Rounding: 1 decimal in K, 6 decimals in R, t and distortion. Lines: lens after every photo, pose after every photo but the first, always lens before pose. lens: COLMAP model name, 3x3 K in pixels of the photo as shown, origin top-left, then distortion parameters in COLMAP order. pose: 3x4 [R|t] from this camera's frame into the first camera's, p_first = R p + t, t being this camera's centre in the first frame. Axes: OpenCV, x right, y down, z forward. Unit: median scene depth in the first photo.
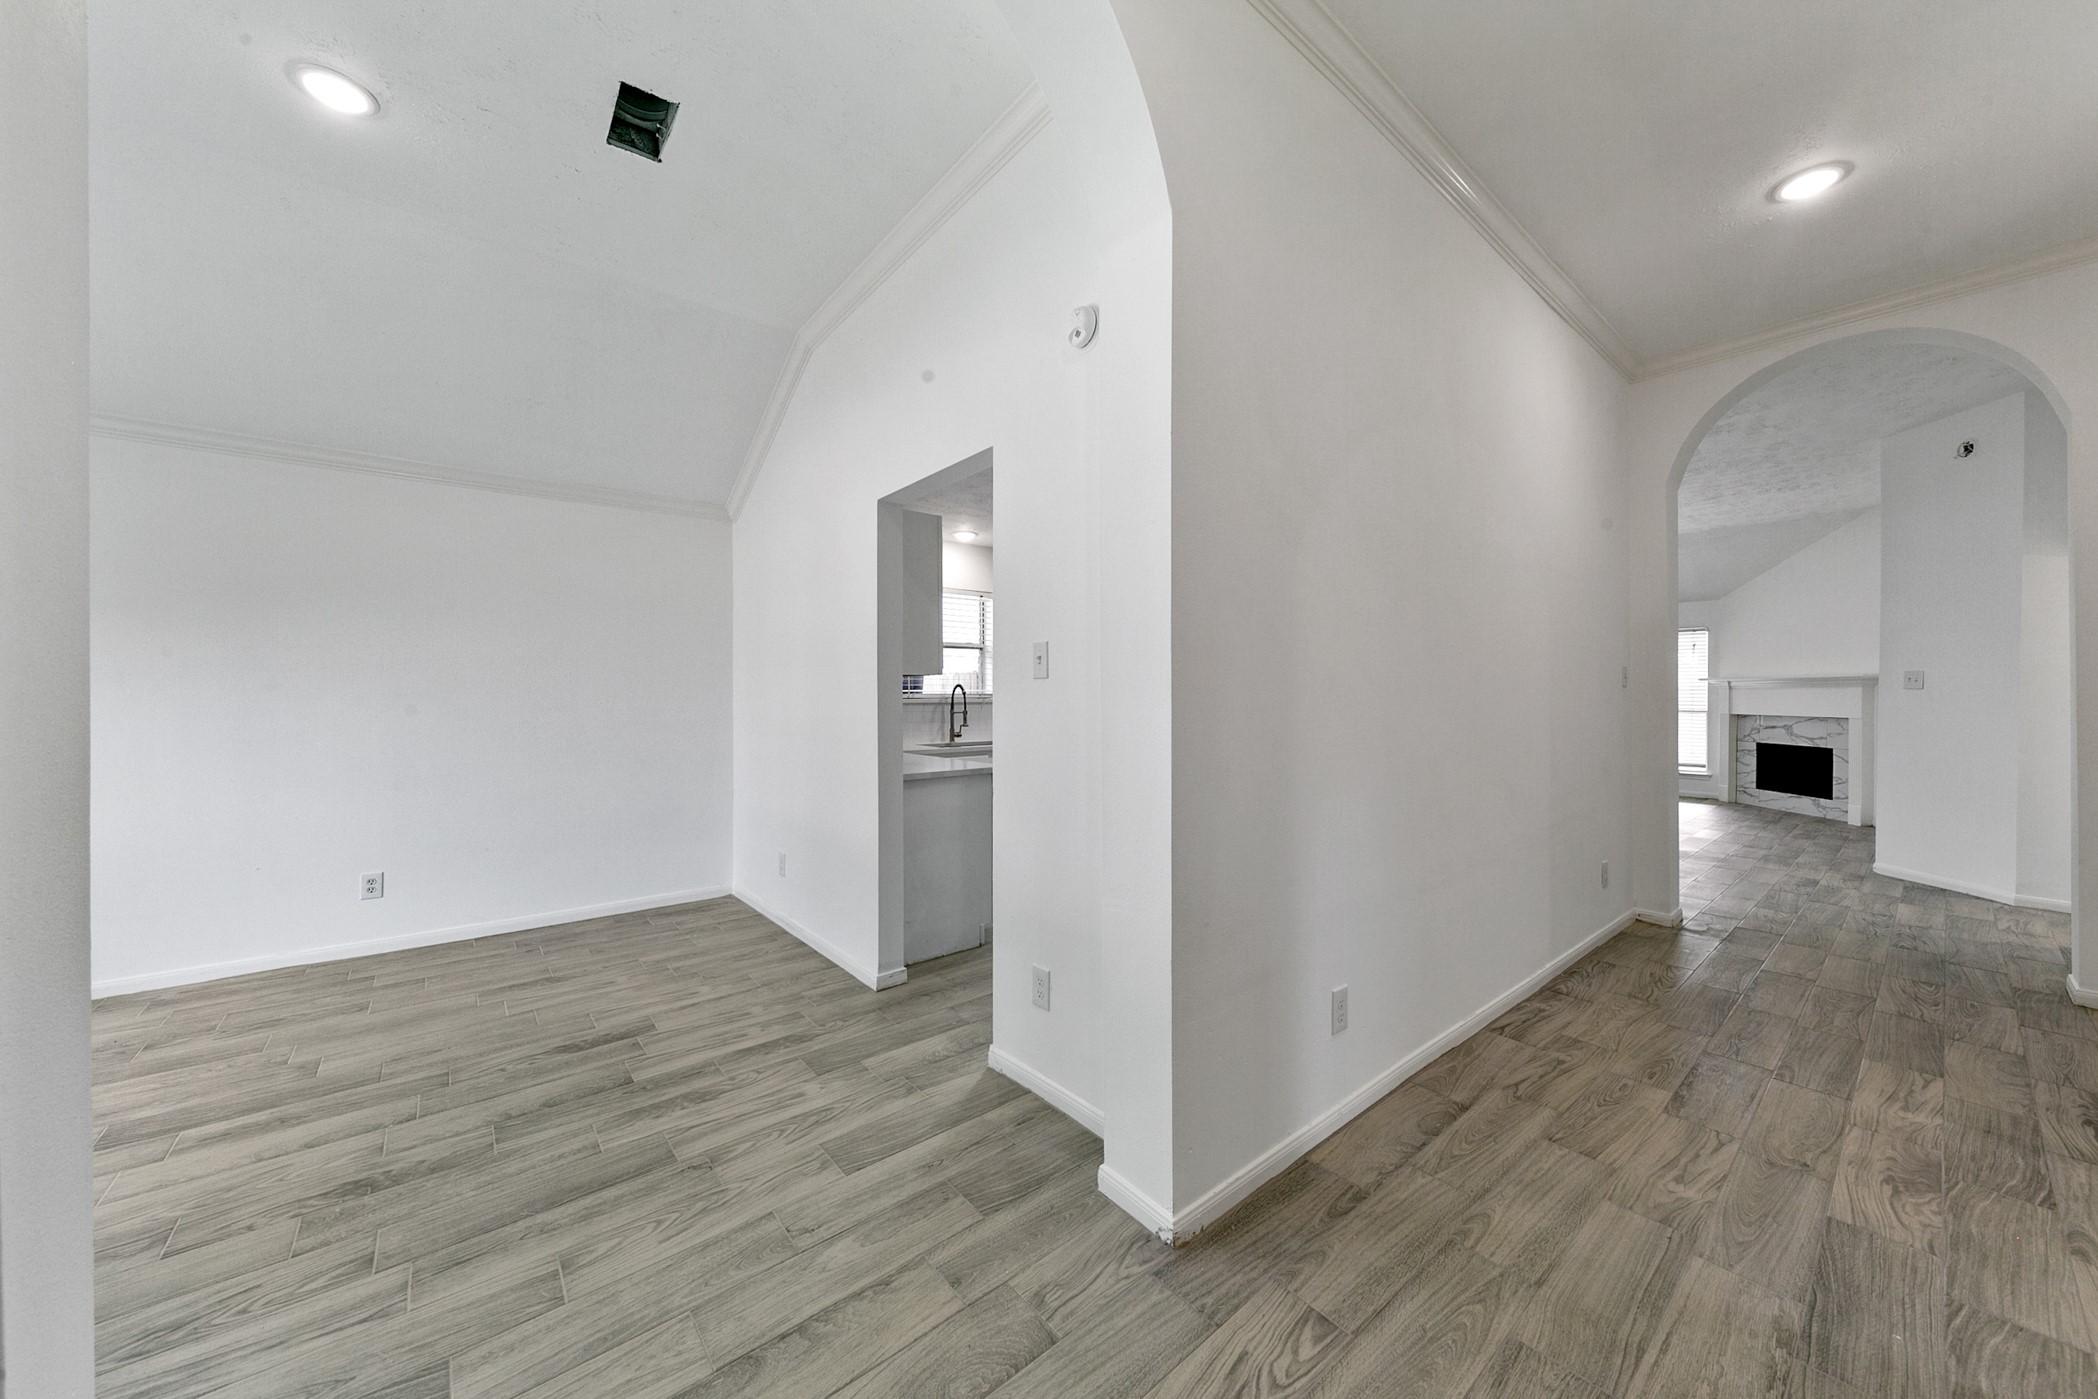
lens RADIAL K [[729.4, 0, 1047.4], [0, 729.4, 703.4], [0, 0, 1]] dist [0.016369, -0.006880]
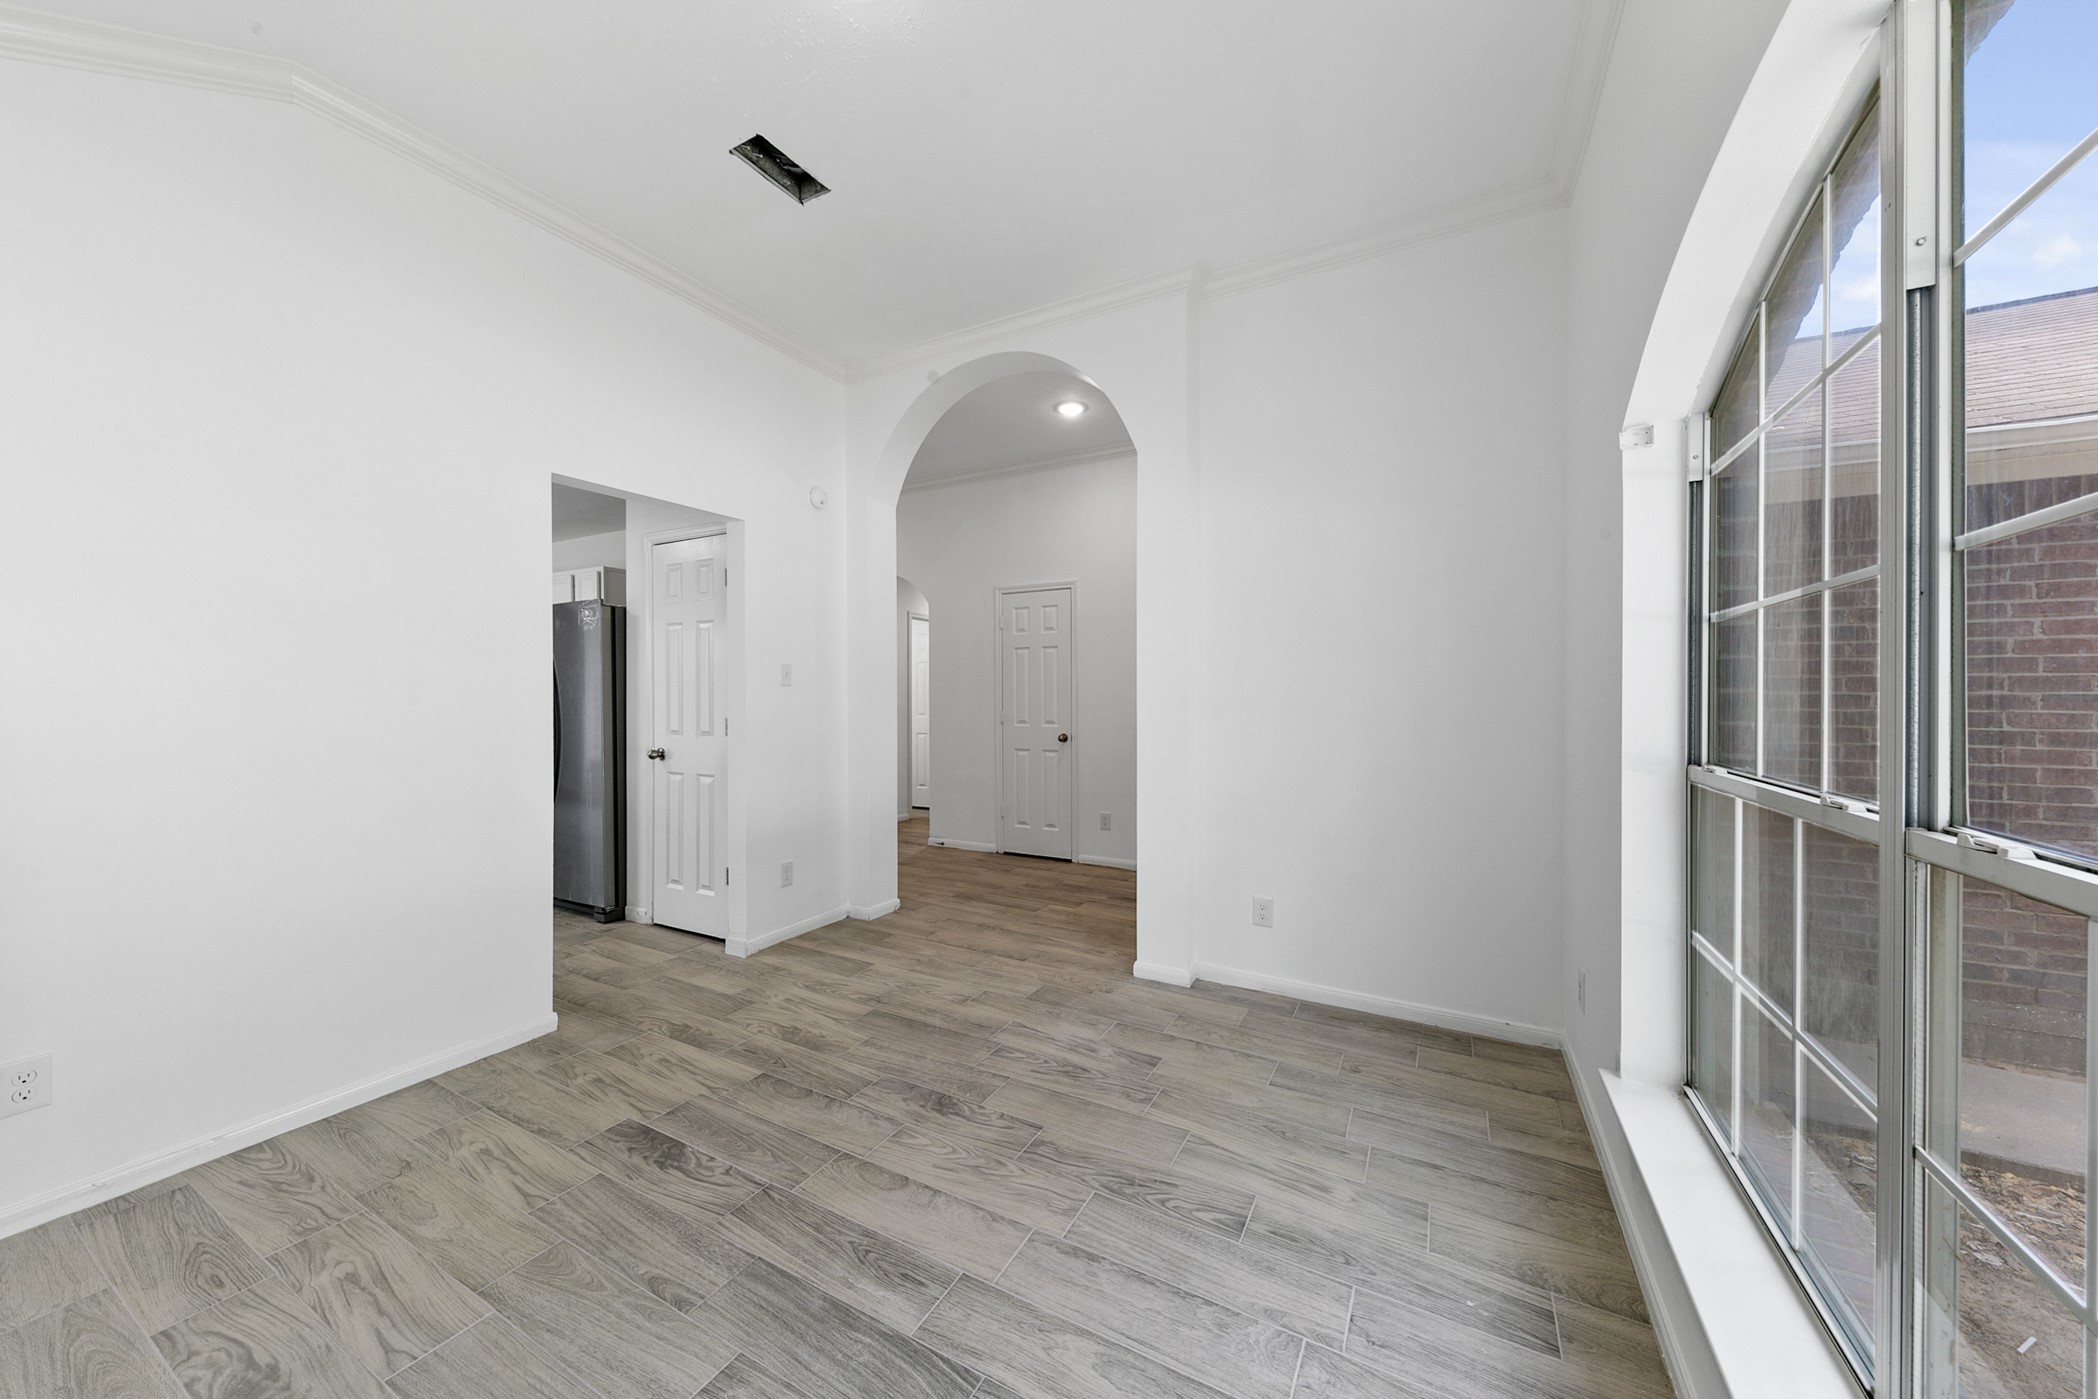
lens RADIAL K [[722.7, 0, 1051.6], [0, 722.7, 704.2], [0, 0, 1]] dist [0.012760, -0.005182]
pose [[-0.378196, -0.009131, 0.925681, -1.372014], [0.009343, 0.999863, 0.013680, -0.006201], [-0.925678, 0.013823, -0.378059, 0.836904]]
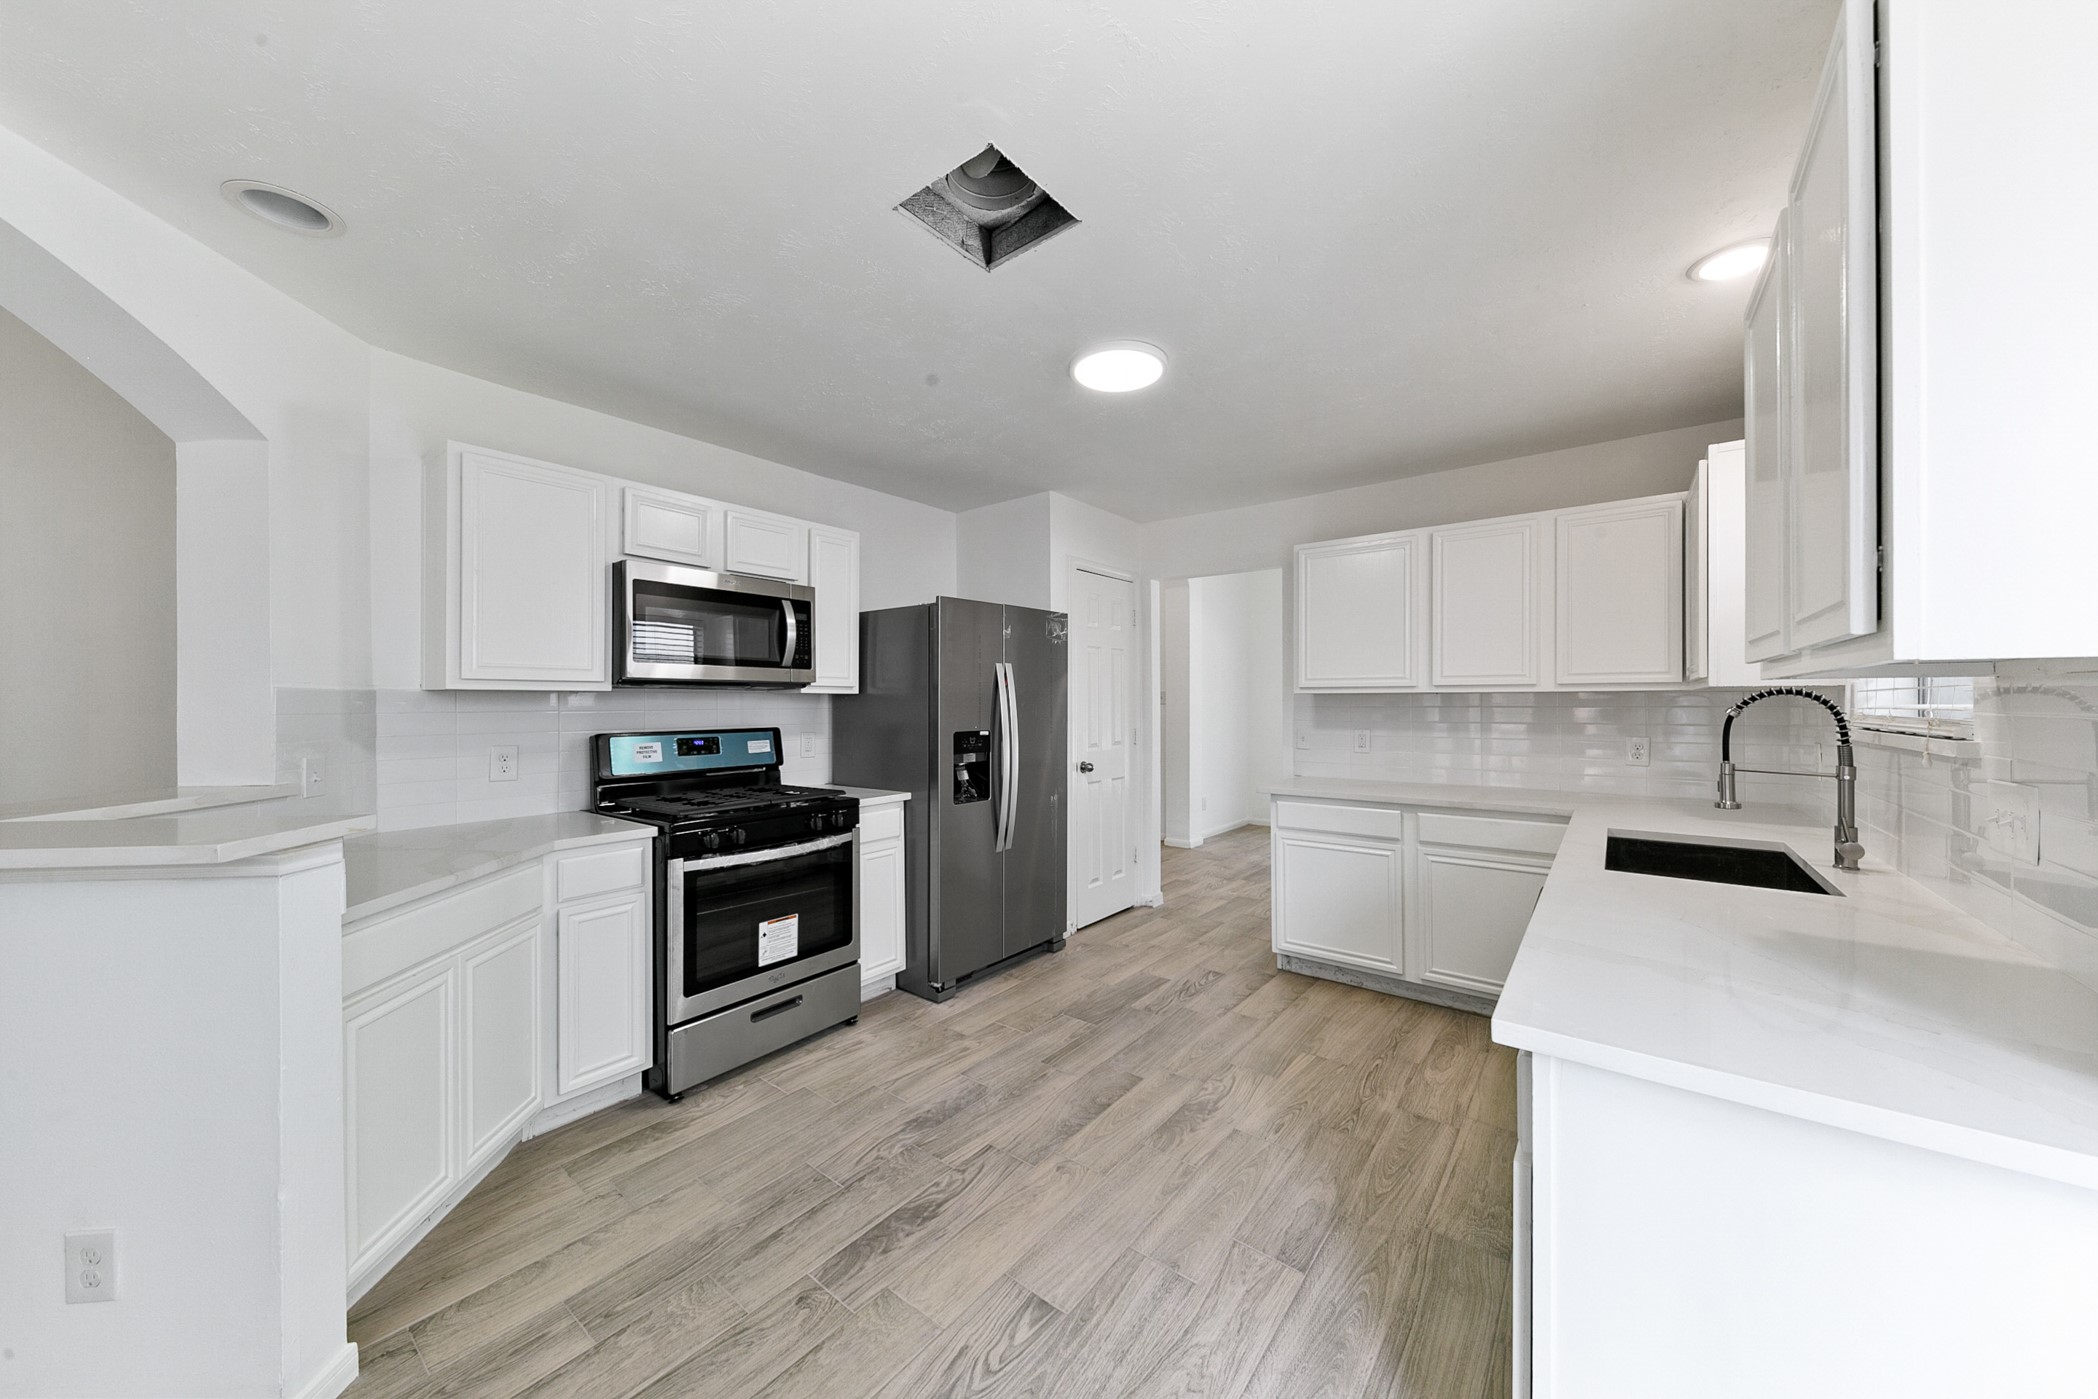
lens RADIAL K [[718.6, 0, 1046.4], [0, 718.6, 700.3], [0, 0, 1]] dist [0.012997, -0.005079]
pose [[-0.976649, 0.004507, -0.214792, 0.534335], [0.003274, 0.999976, 0.006096, -0.043328], [0.214814, 0.005250, -0.976641, 2.389298]]
